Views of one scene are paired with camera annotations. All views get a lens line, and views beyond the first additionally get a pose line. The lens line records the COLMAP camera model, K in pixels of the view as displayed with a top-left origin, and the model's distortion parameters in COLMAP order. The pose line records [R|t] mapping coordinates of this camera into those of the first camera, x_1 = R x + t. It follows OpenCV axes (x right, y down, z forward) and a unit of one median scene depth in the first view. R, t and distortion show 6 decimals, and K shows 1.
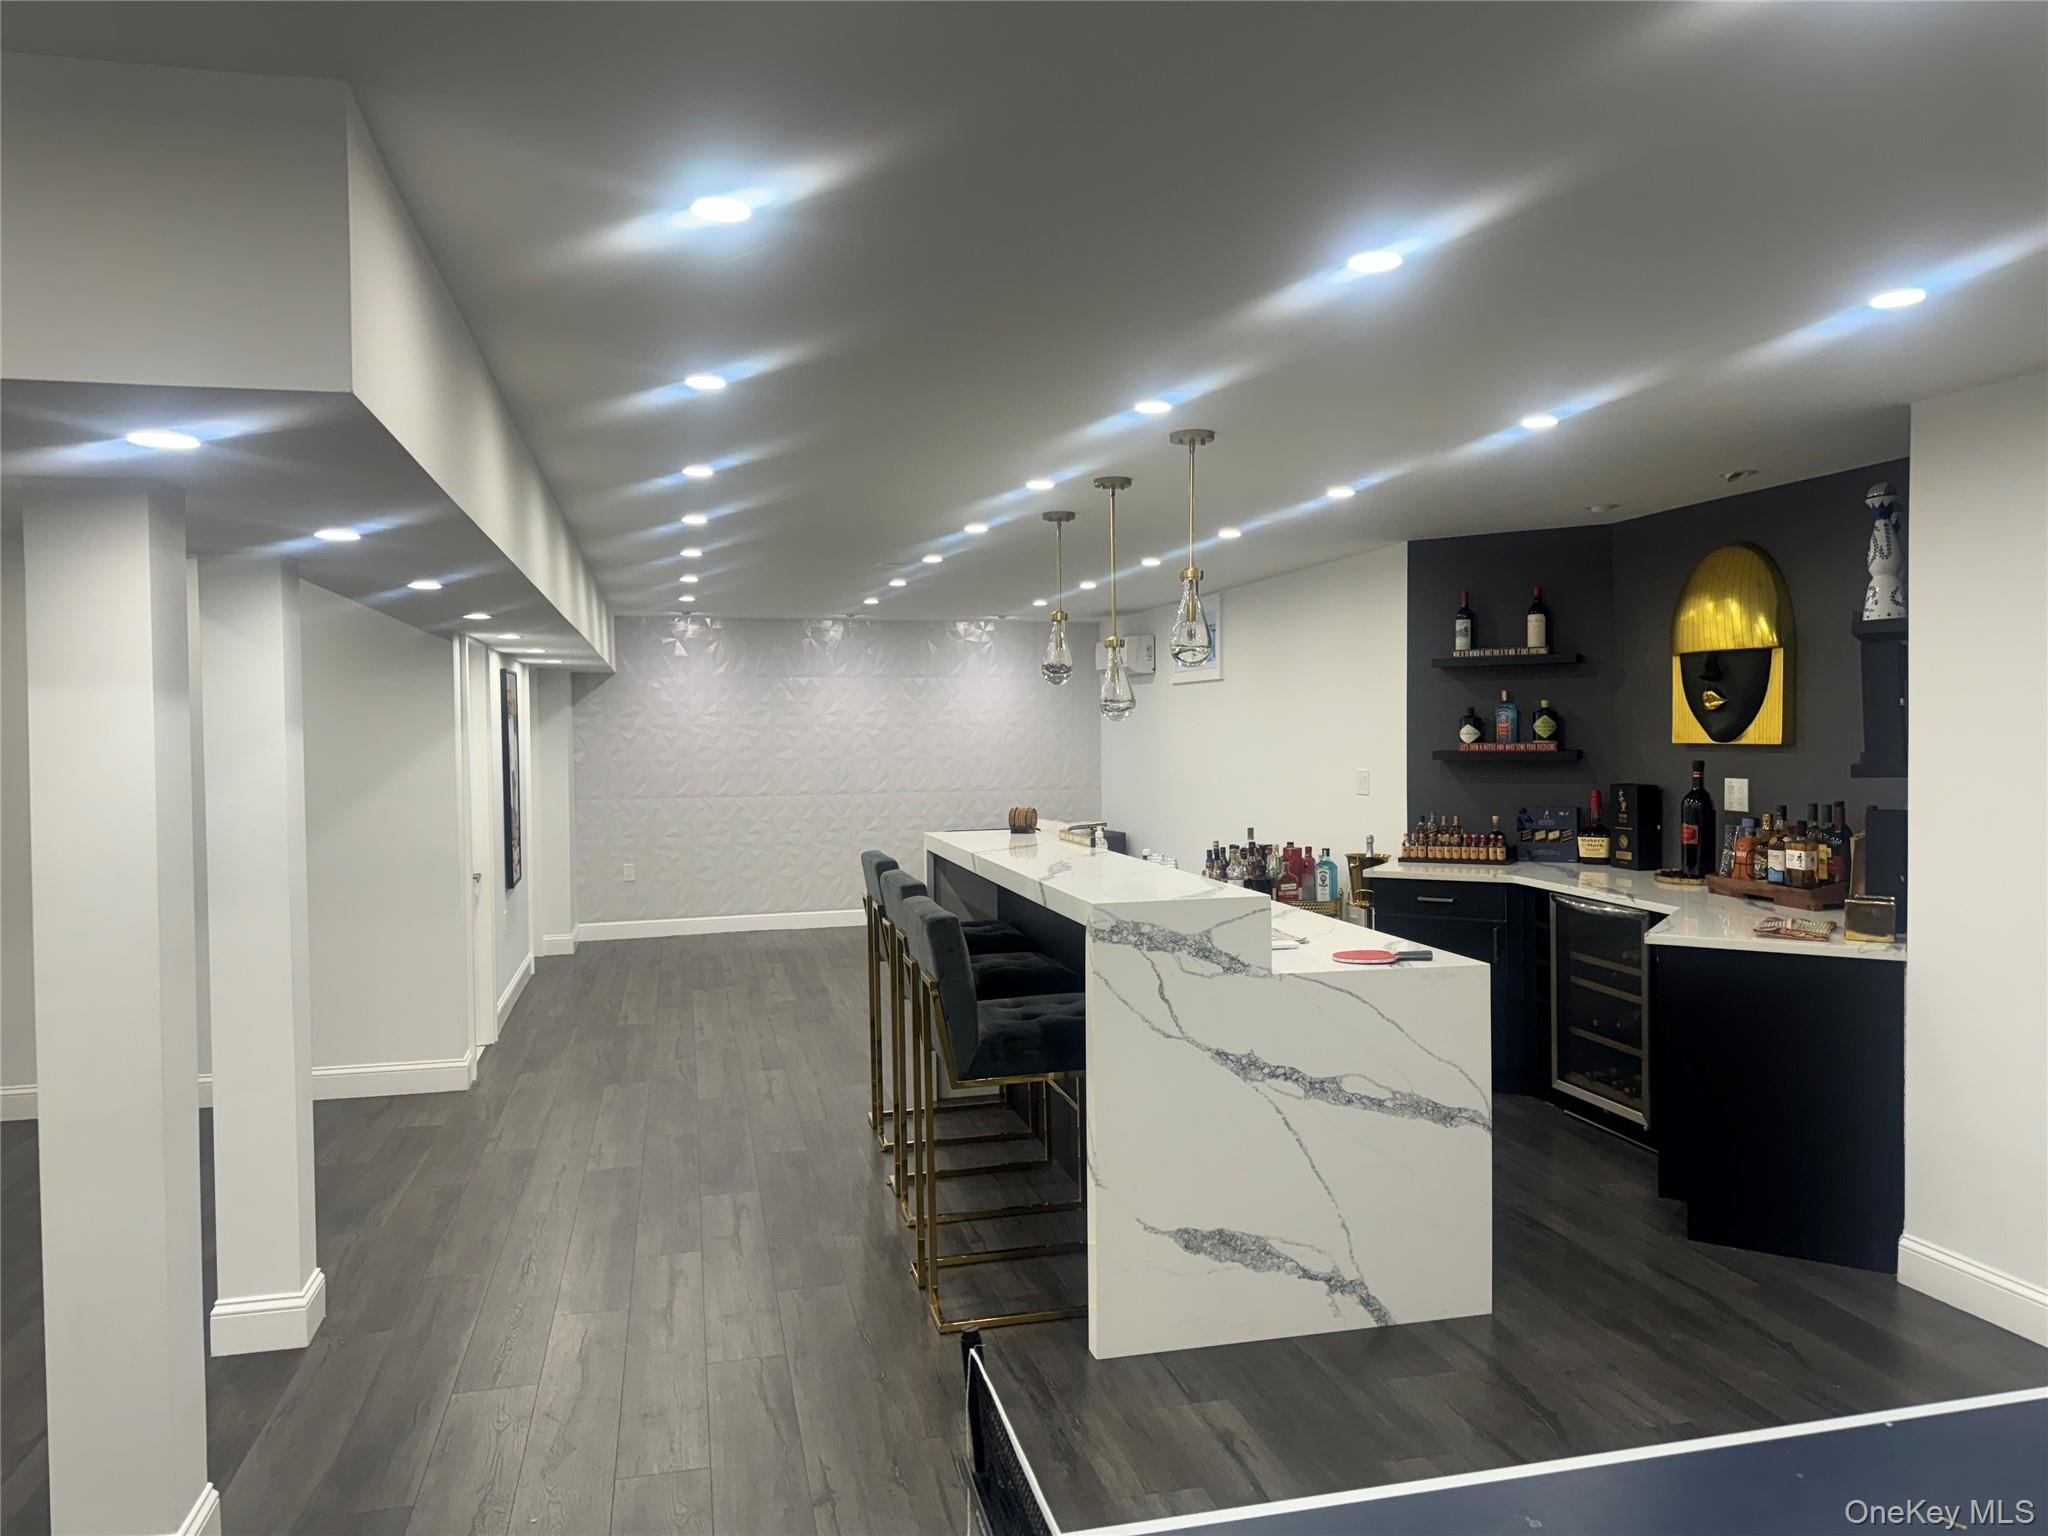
lens RADIAL K [[1352.2, 0, 1024.0], [0, 1352.2, 768.0], [0, 0, 1]] dist [-0.004376, -0.001391]
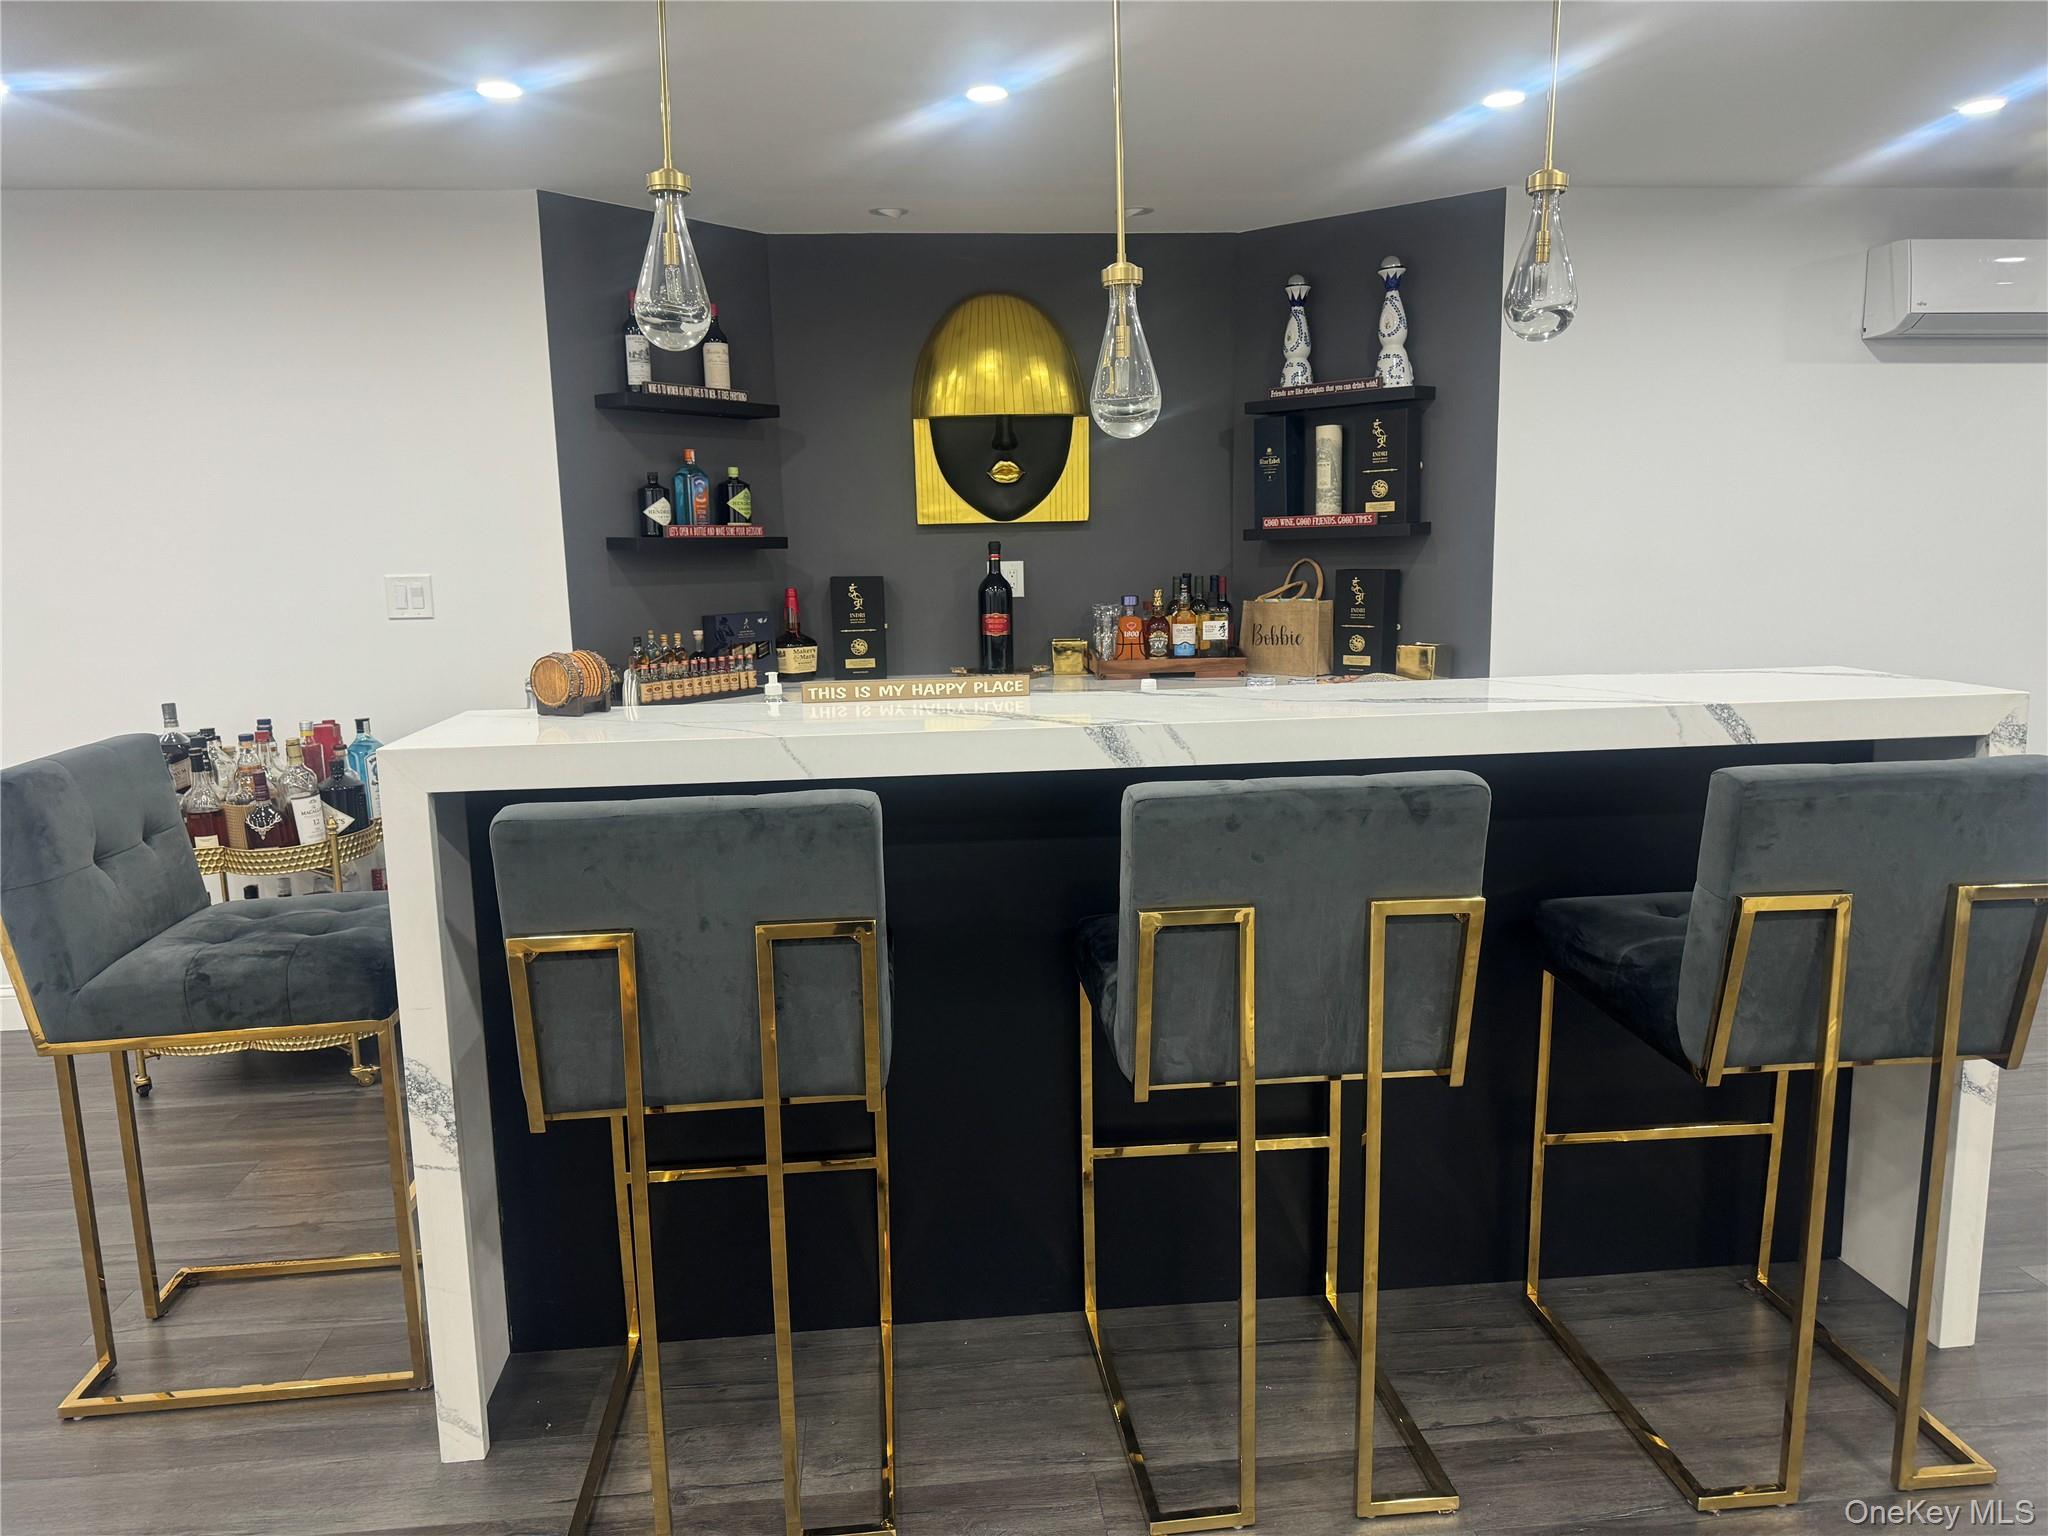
lens RADIAL K [[1446.7, 0, 1024.0], [0, 1446.7, 768.0], [0, 0, 1]] dist [0.154301, -0.003389]
pose [[0.116260, -0.154358, 0.981151, -0.446697], [0.044803, 0.987659, 0.150073, -0.000659], [-0.992208, 0.026511, 0.121741, 0.834354]]
